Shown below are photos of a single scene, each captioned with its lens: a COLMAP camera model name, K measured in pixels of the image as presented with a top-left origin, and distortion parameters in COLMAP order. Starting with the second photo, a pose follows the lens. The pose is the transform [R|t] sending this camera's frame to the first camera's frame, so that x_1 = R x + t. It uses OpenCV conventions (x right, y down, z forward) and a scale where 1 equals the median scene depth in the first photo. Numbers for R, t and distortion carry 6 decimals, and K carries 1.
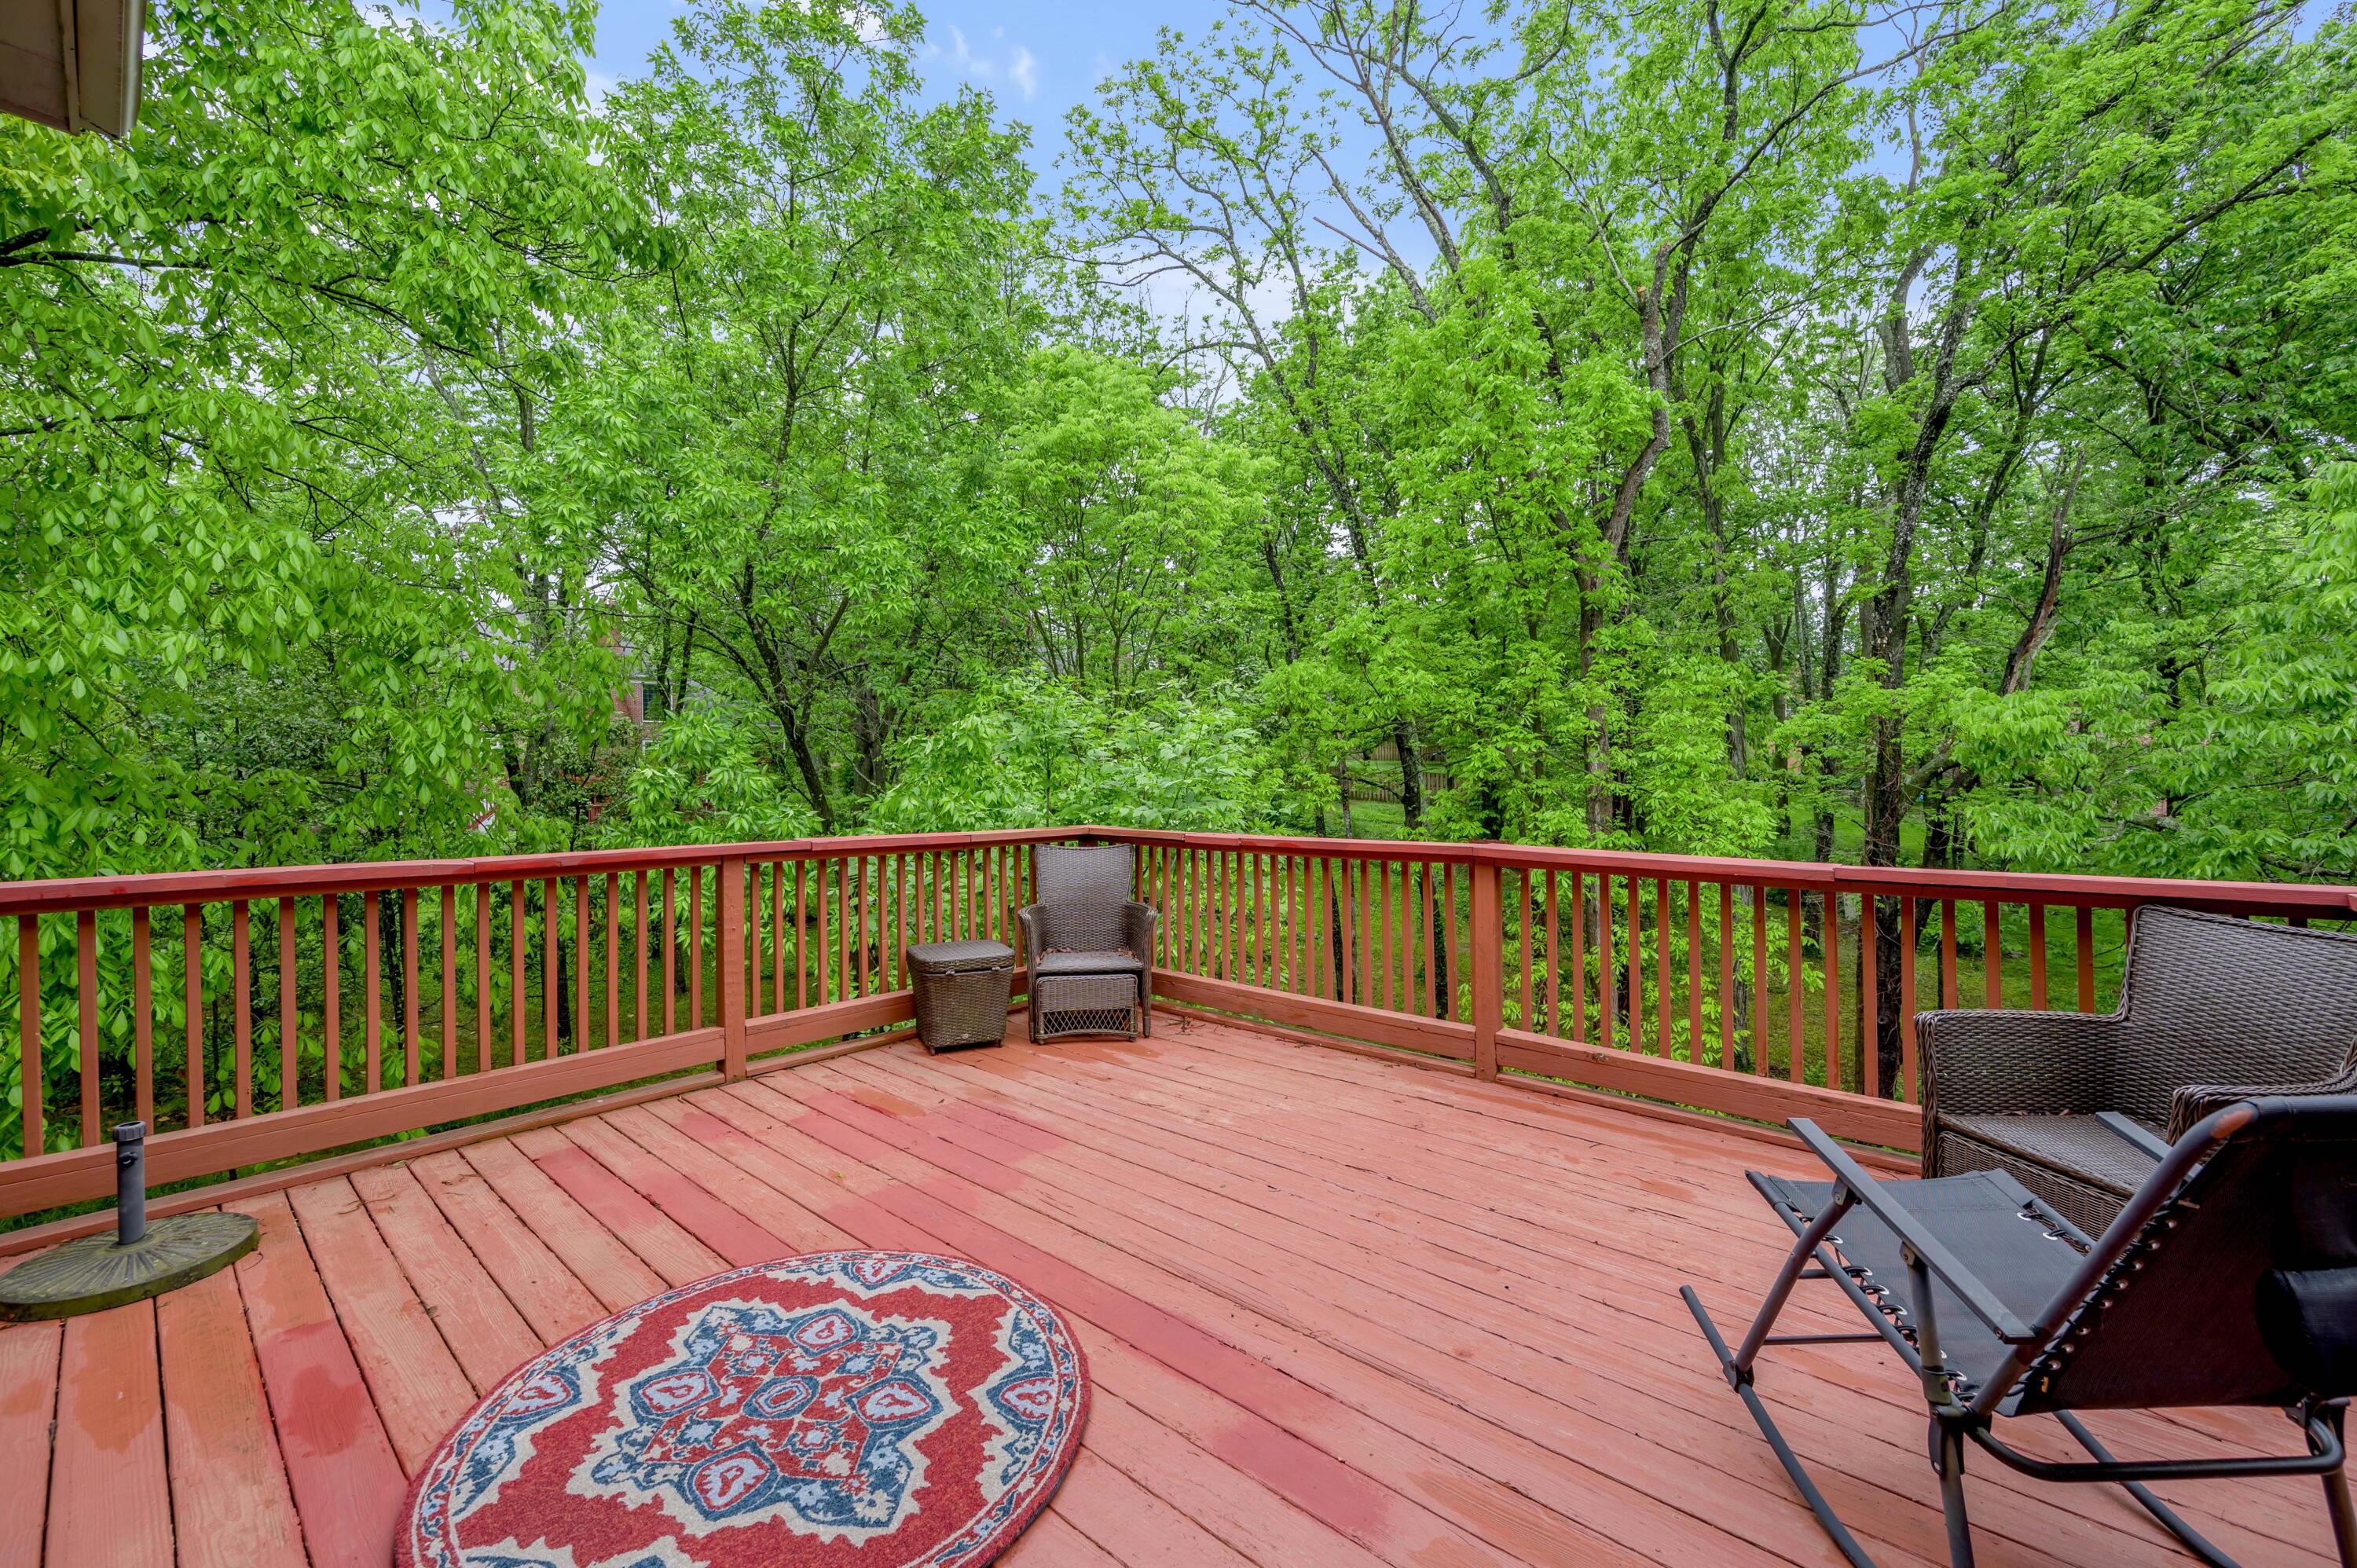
lens RADIAL K [[967.8, 0, 1184.5], [0, 967.8, 753.9], [0, 0, 1]] dist [-0.002507, -0.000216]
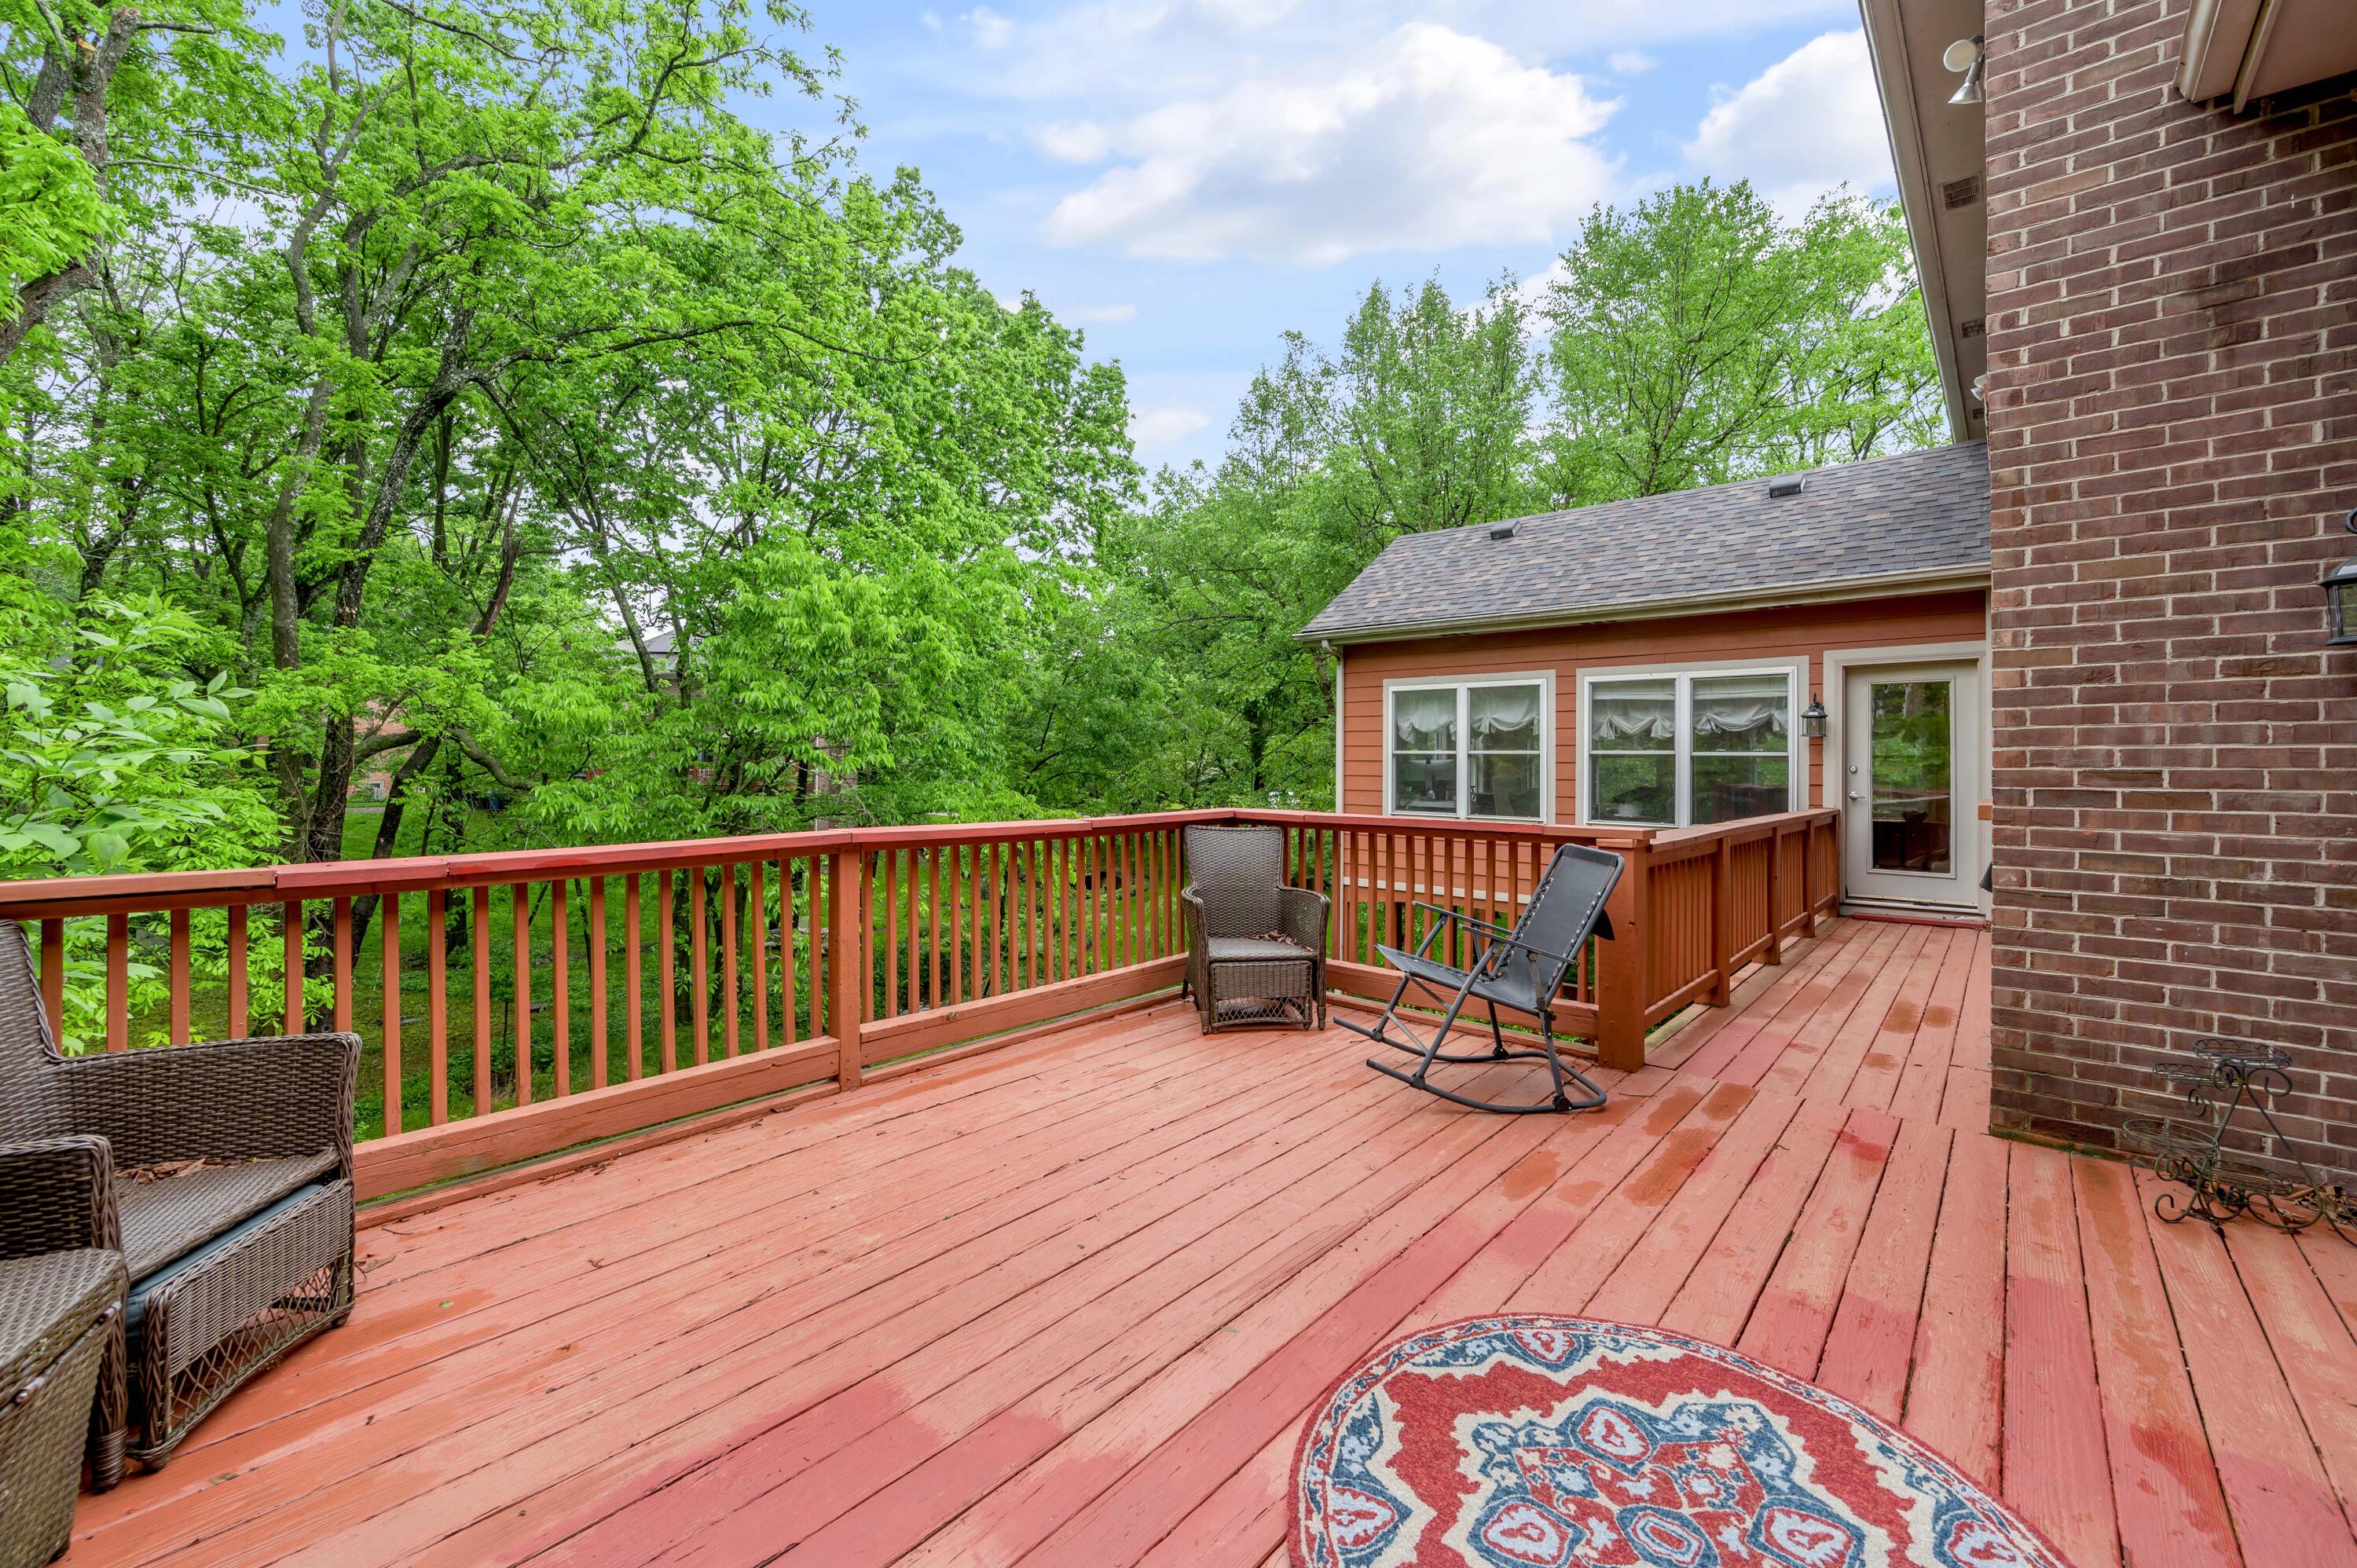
lens RADIAL K [[967.8, 0, 1184.5], [0, 967.8, 753.9], [0, 0, 1]] dist [-0.002507, -0.000216]
pose [[-0.017800, 0.009064, 0.999800, -1.041655], [-0.025430, 0.999631, -0.009516, 0.044230], [-0.999518, -0.025594, -0.017563, 1.238387]]
